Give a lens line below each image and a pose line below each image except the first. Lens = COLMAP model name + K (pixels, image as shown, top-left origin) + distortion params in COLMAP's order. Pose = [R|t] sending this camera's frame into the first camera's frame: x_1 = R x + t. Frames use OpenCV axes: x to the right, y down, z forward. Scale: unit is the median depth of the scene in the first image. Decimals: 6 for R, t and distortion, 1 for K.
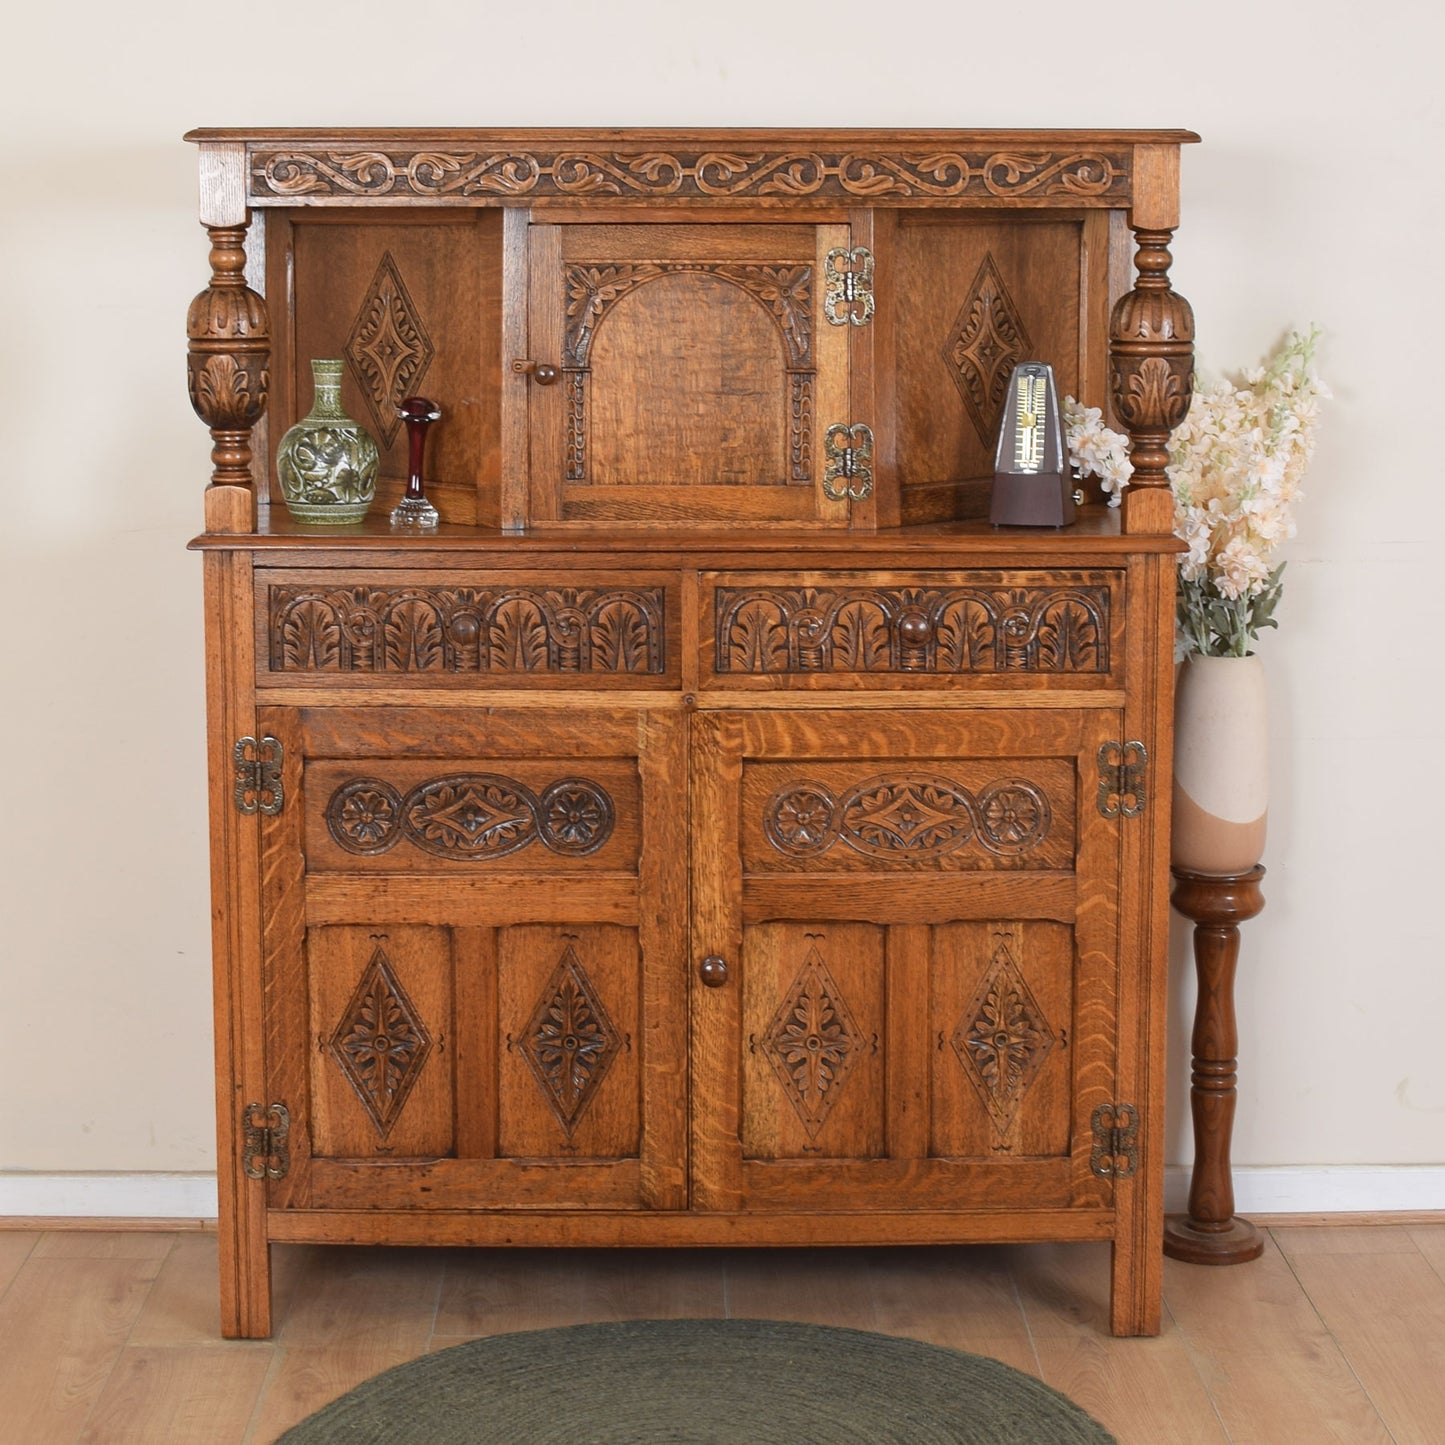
lens RADIAL K [[3042.8, 0, 704.4], [0, 3042.8, 599.8], [0, 0, 1]] dist [-0.074281, -0.050726]
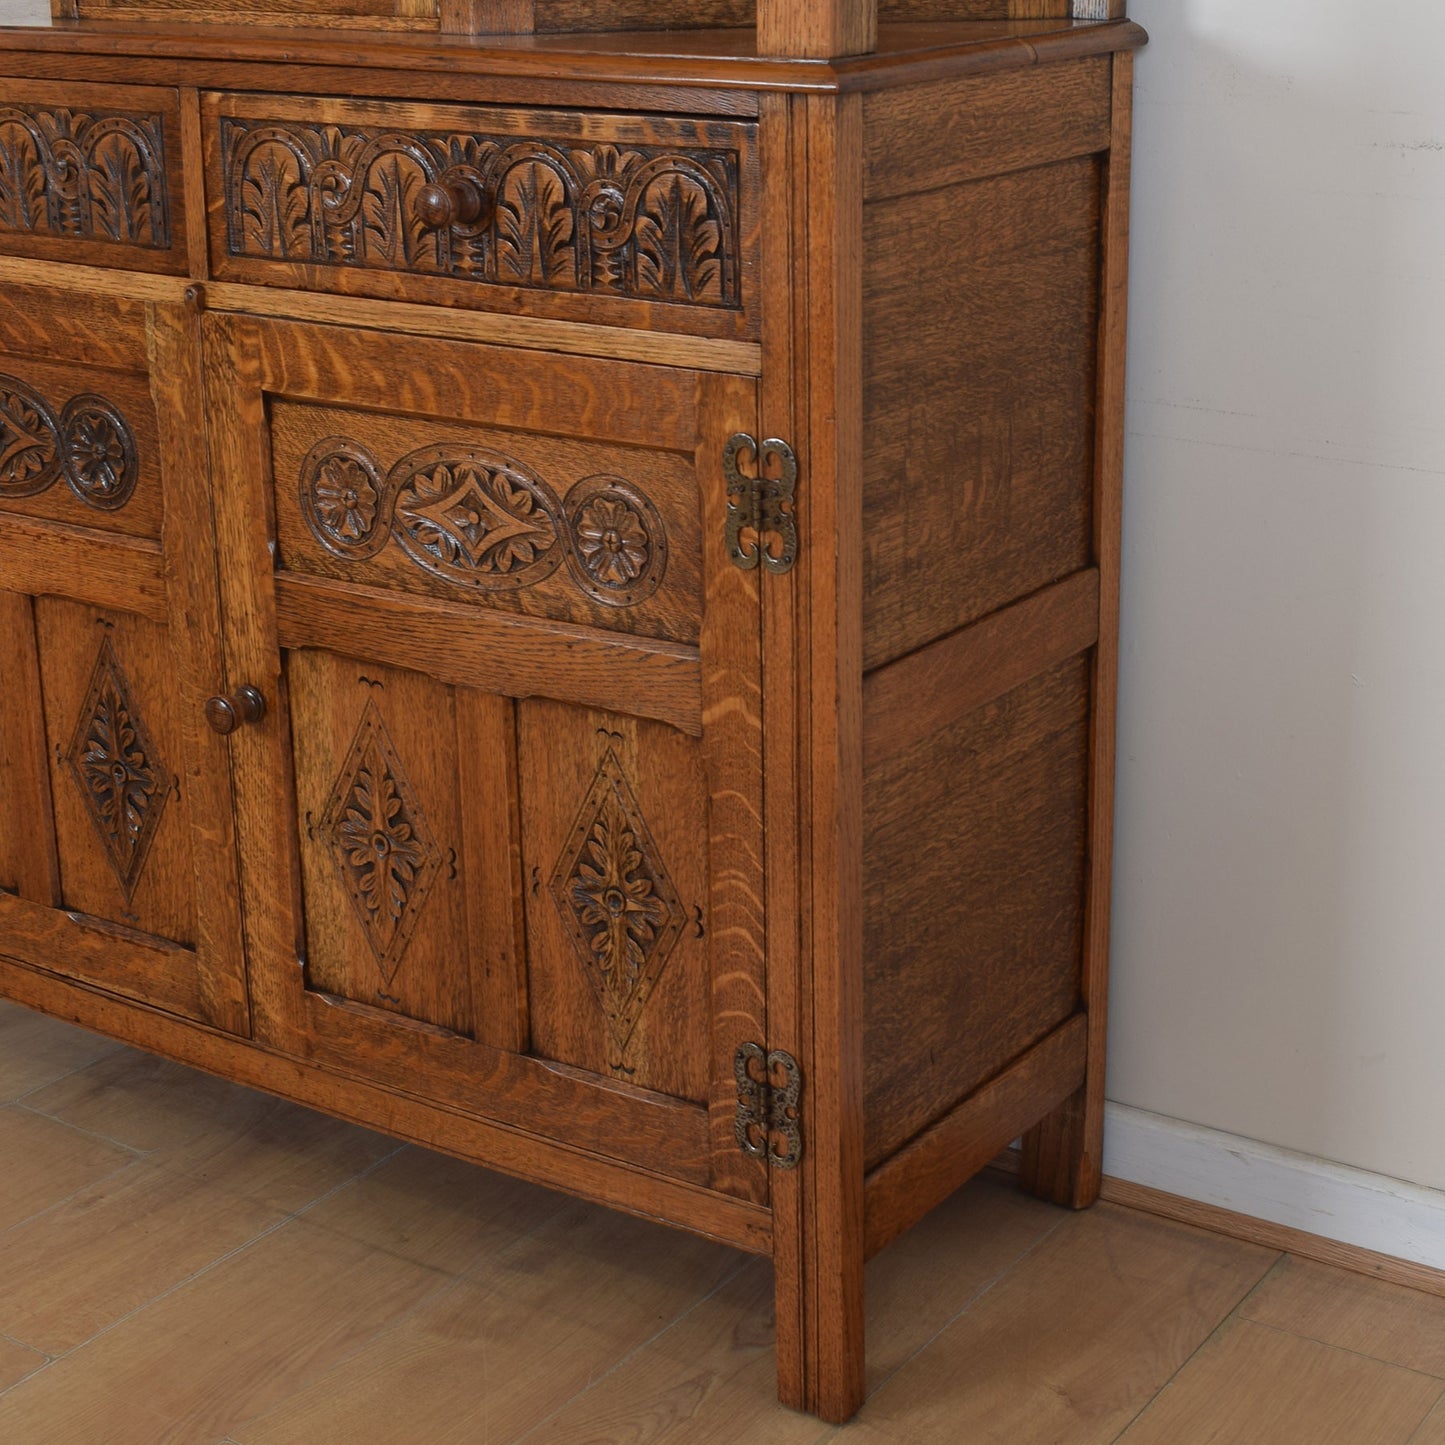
lens RADIAL K [[2611.2, 0, 797.5], [0, 2611.2, 661.9], [0, 0, 1]] dist [-0.101773, 0.061706]
pose [[0.833068, 0.164361, -0.528188, 0.403209], [-0.064991, 0.977307, 0.201612, -0.009679], [0.549339, -0.133629, 0.824846, 0.606100]]
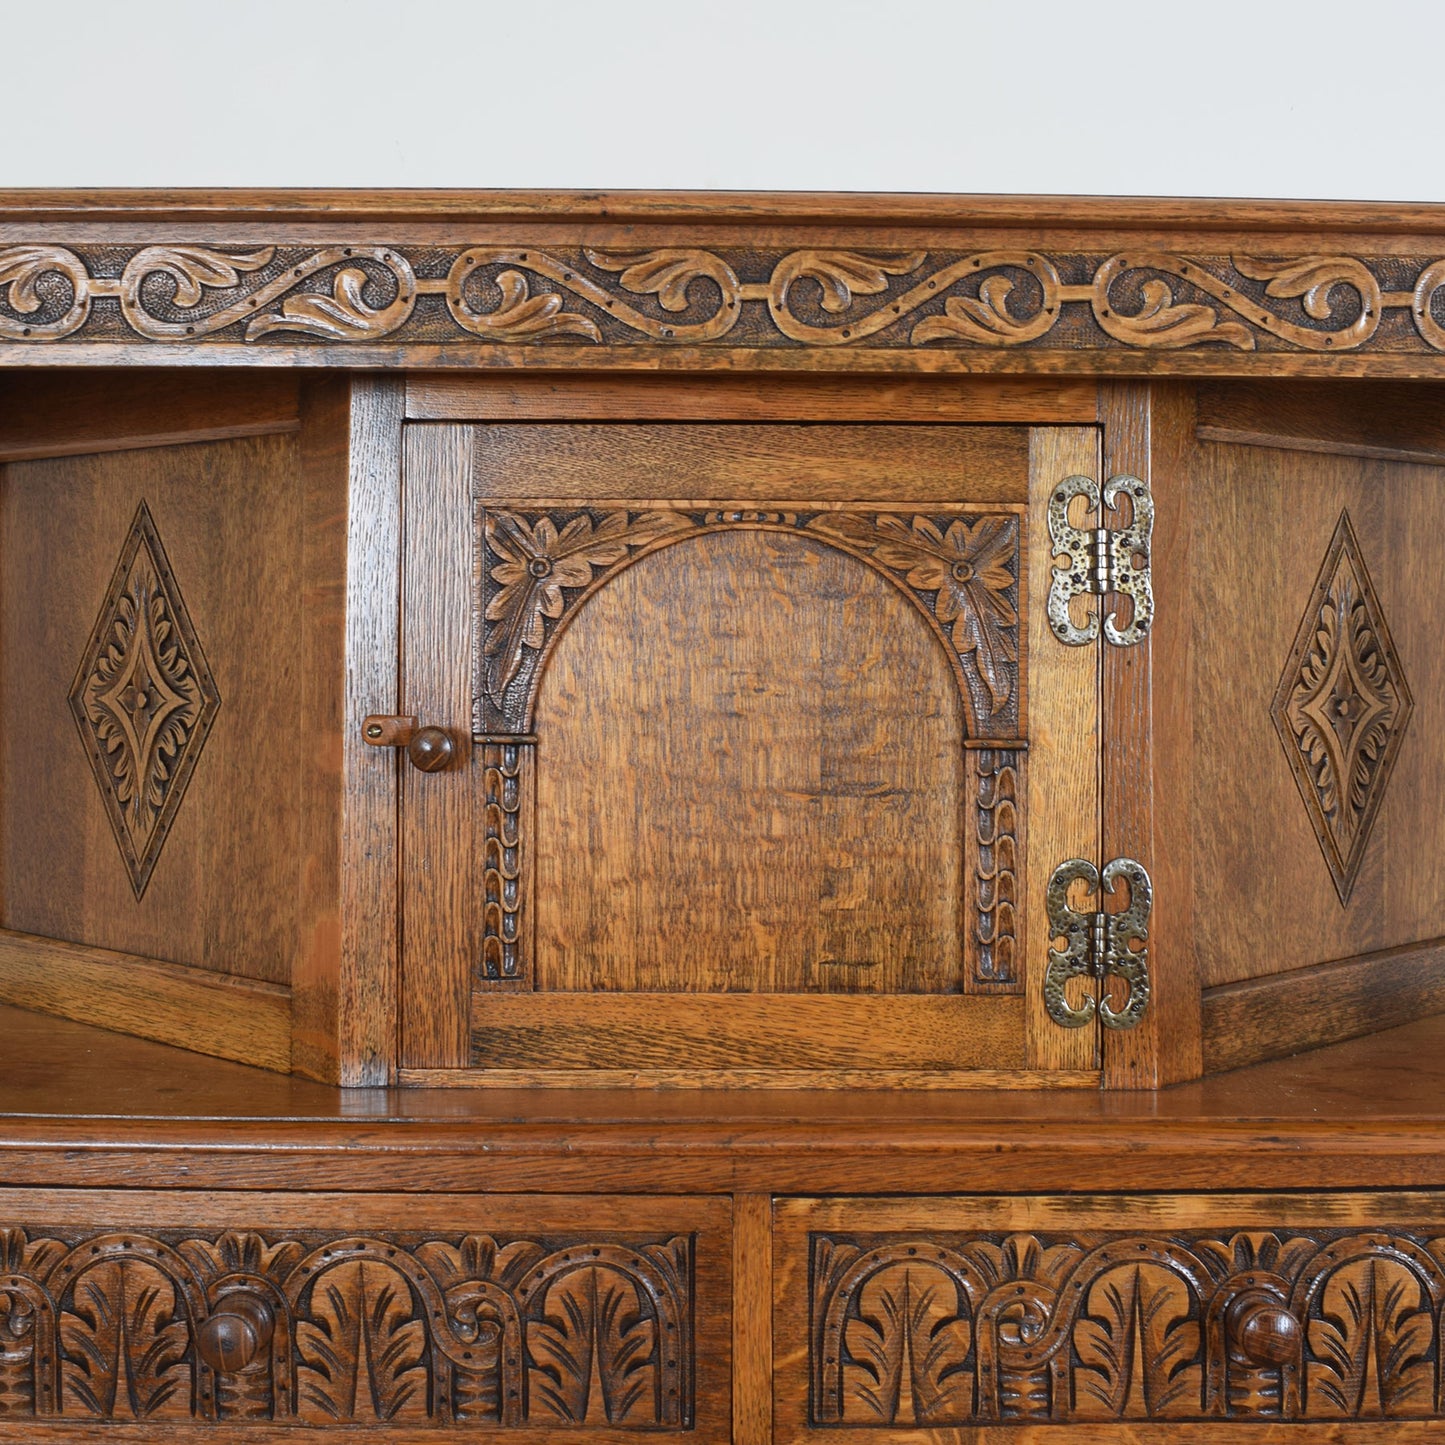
lens RADIAL K [[2188.2, 0, 754.4], [0, 2188.2, 667.4], [0, 0, 1]] dist [-0.088295, 0.008422]
pose [[0.999904, 0.004473, 0.013120, -0.008943], [-0.002910, 0.993153, -0.116787, -0.048397], [-0.013552, 0.116737, 0.993070, 0.675949]]
